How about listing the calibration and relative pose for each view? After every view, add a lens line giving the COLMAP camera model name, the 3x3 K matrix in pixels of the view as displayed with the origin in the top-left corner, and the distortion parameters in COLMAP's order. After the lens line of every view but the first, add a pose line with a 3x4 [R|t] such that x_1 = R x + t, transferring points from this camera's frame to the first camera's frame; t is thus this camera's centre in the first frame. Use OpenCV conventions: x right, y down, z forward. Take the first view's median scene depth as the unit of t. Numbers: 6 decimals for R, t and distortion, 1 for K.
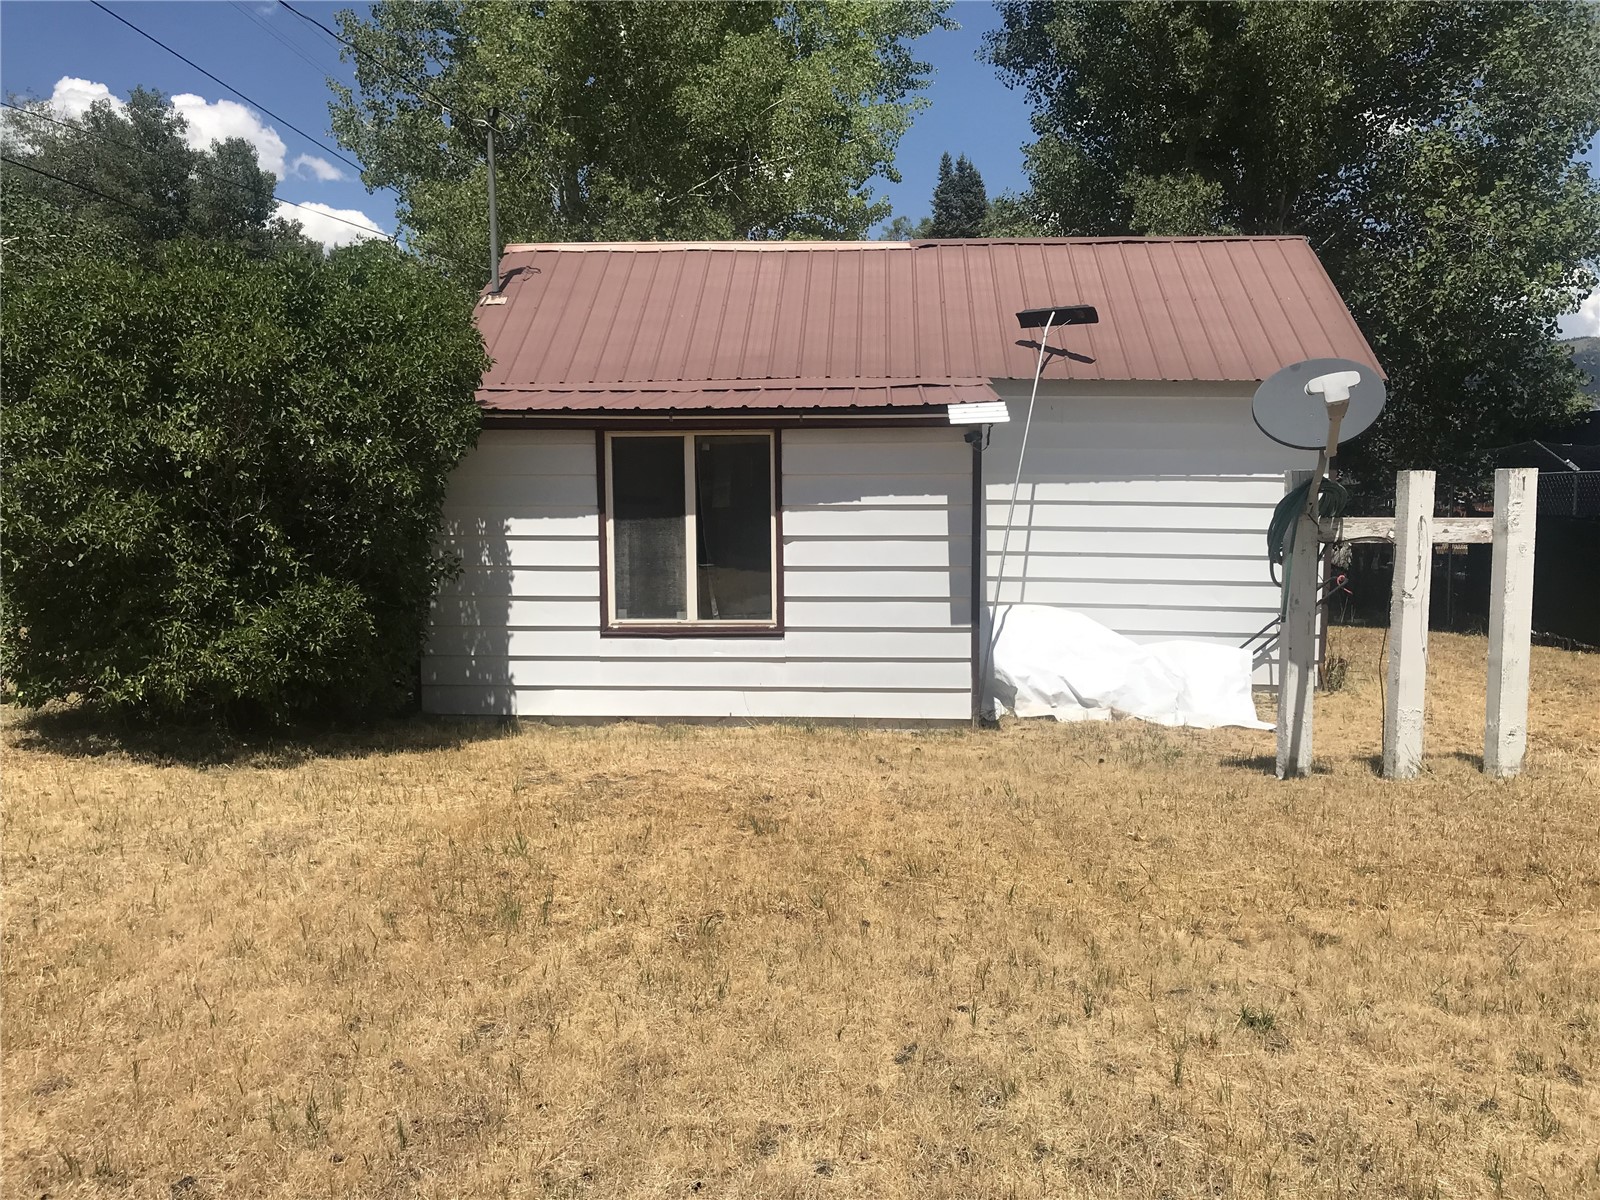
lens RADIAL K [[1316.6, 0, 804.4], [0, 1316.6, 571.9], [0, 0, 1]] dist [0.015851, 0.005986]
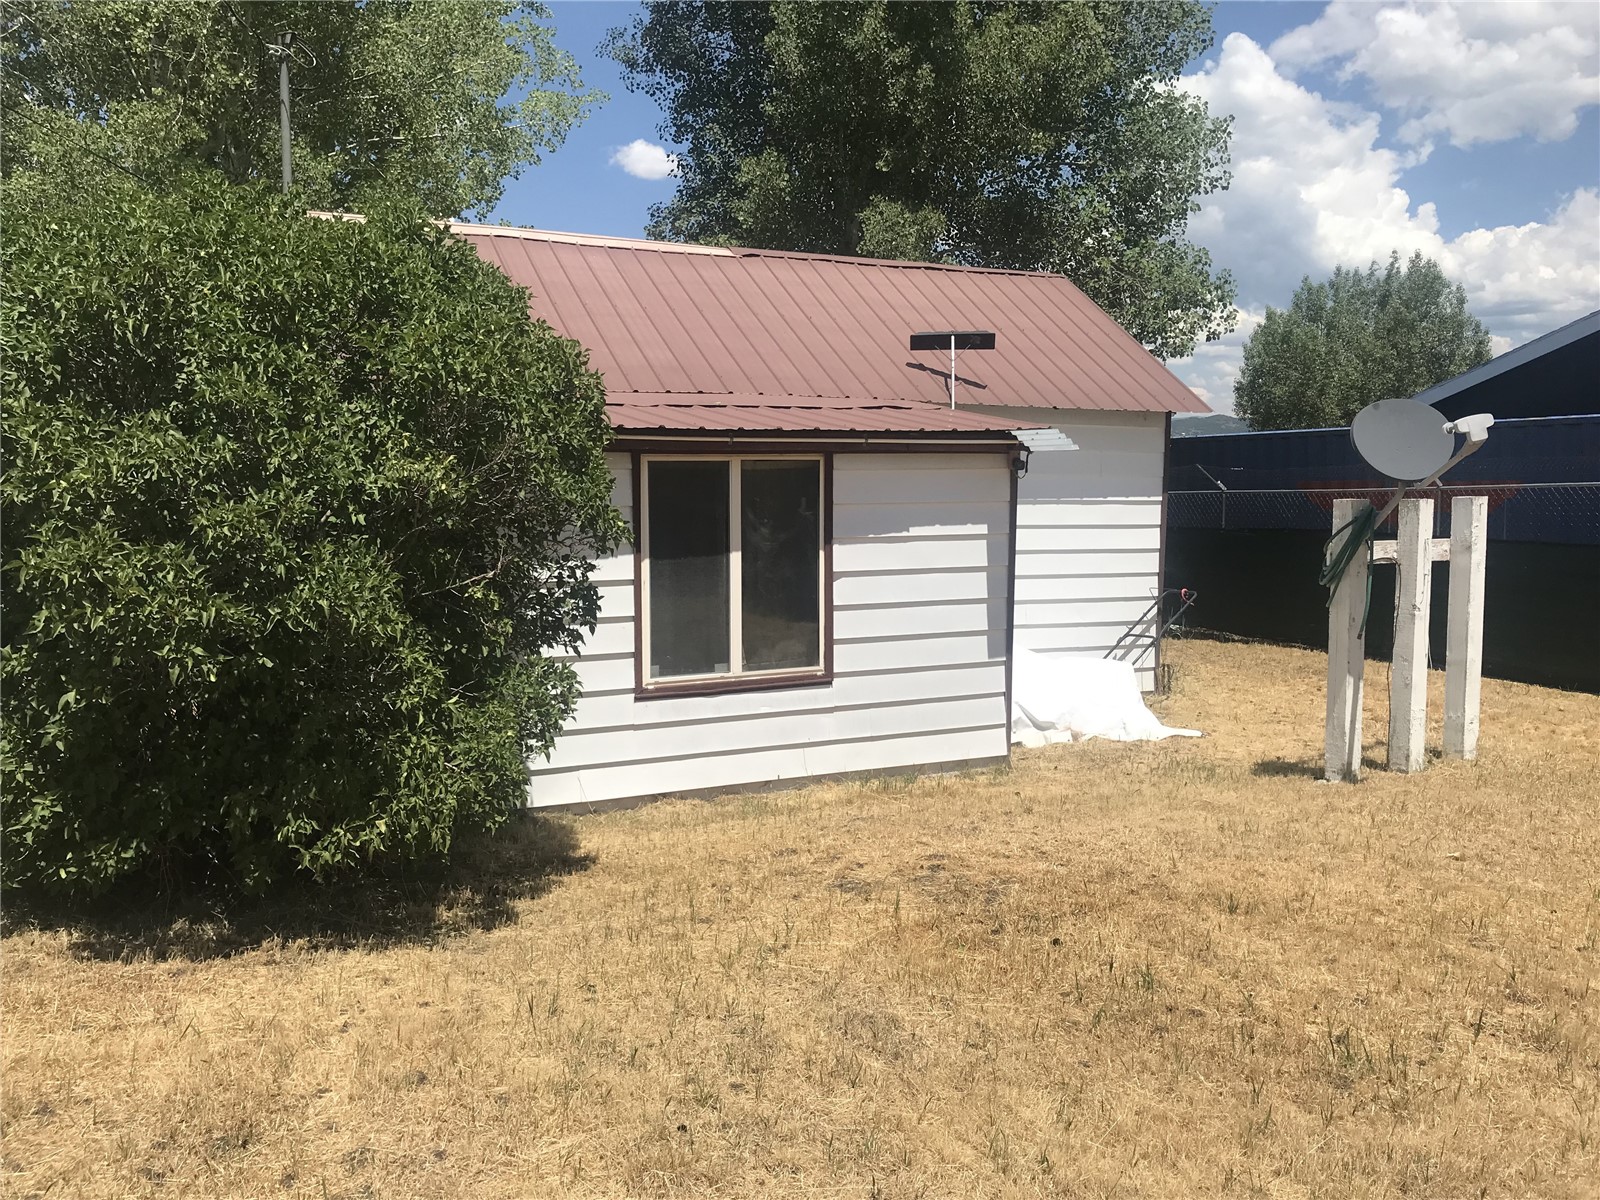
lens RADIAL K [[1316.6, 0, 804.4], [0, 1316.6, 571.9], [0, 0, 1]] dist [0.015851, 0.005986]
pose [[0.867979, -0.033504, 0.495469, -0.474666], [0.036693, 0.999321, 0.003294, -0.030947], [-0.495243, 0.015321, 0.868619, 0.226151]]
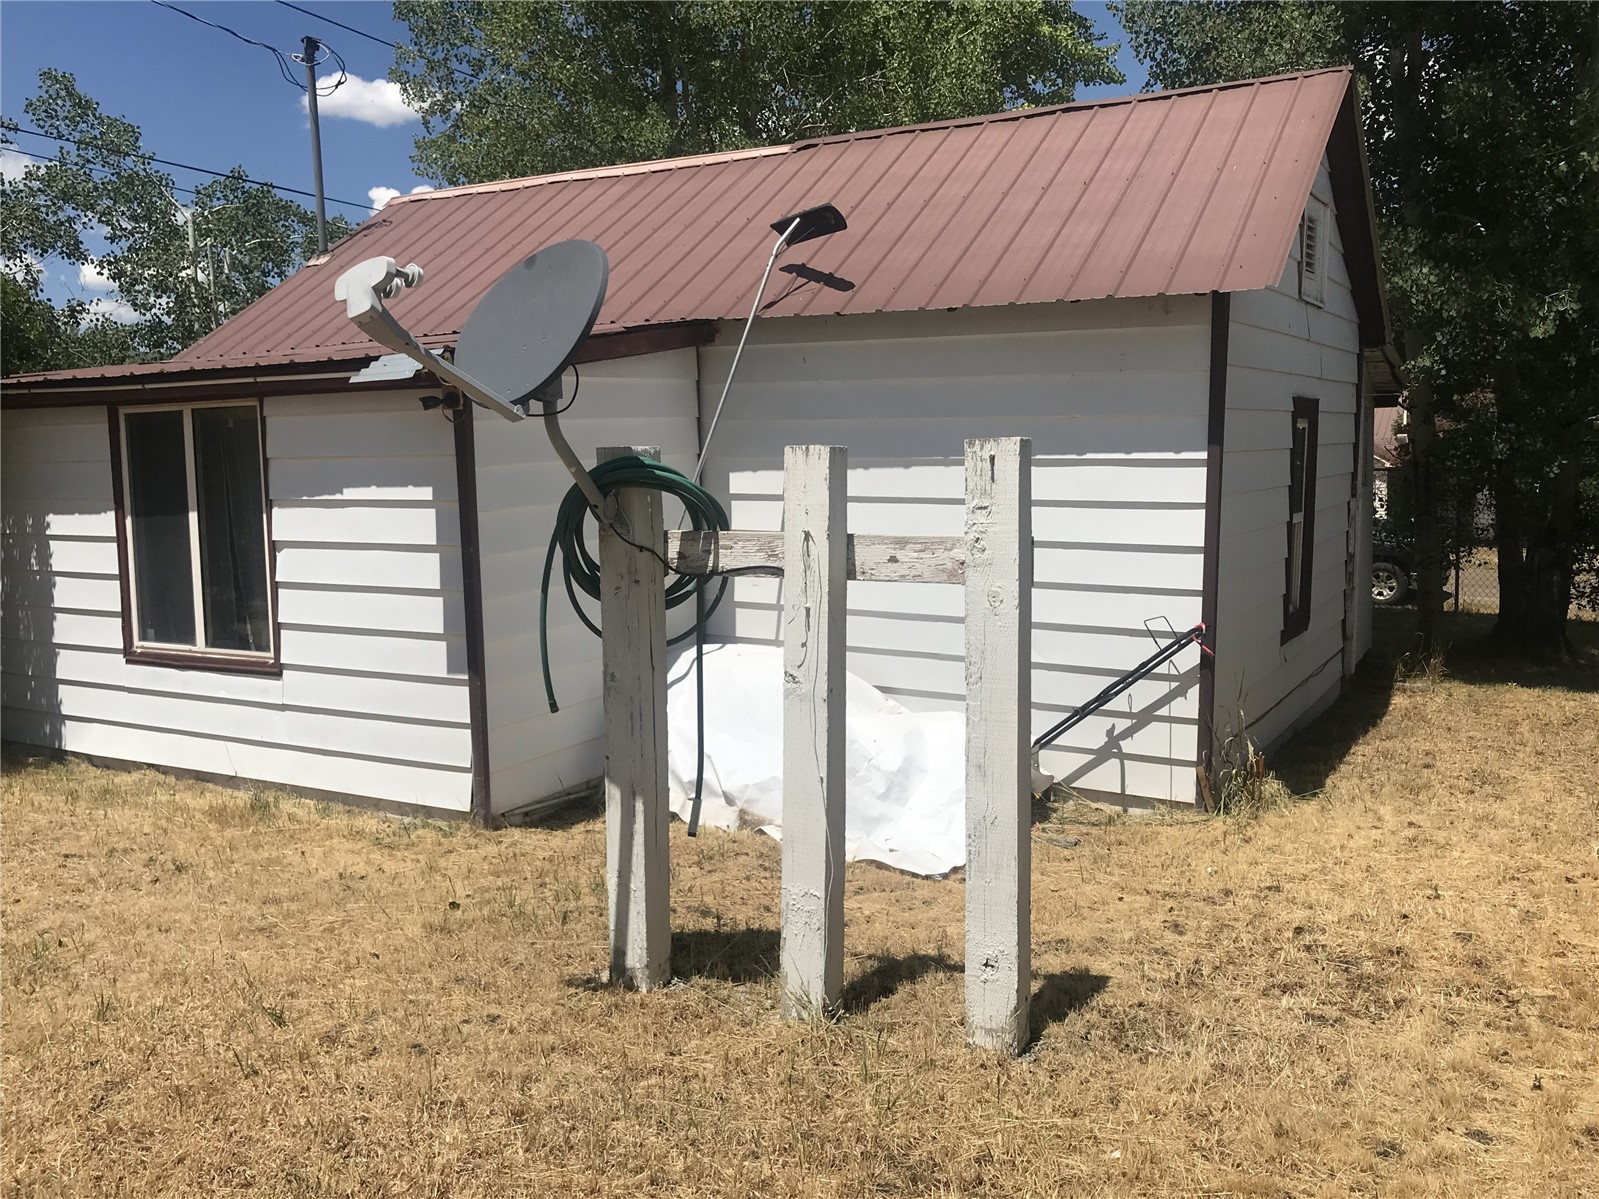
lens RADIAL K [[1369.3, 0, 833.5], [0, 1369.3, 581.6], [0, 0, 1]] dist [0.074013, -0.253814]
pose [[0.911365, 0.030938, -0.410435, 0.586245], [-0.025555, 0.999500, 0.018597, -0.026834], [0.410805, -0.006460, 0.911700, 0.417904]]
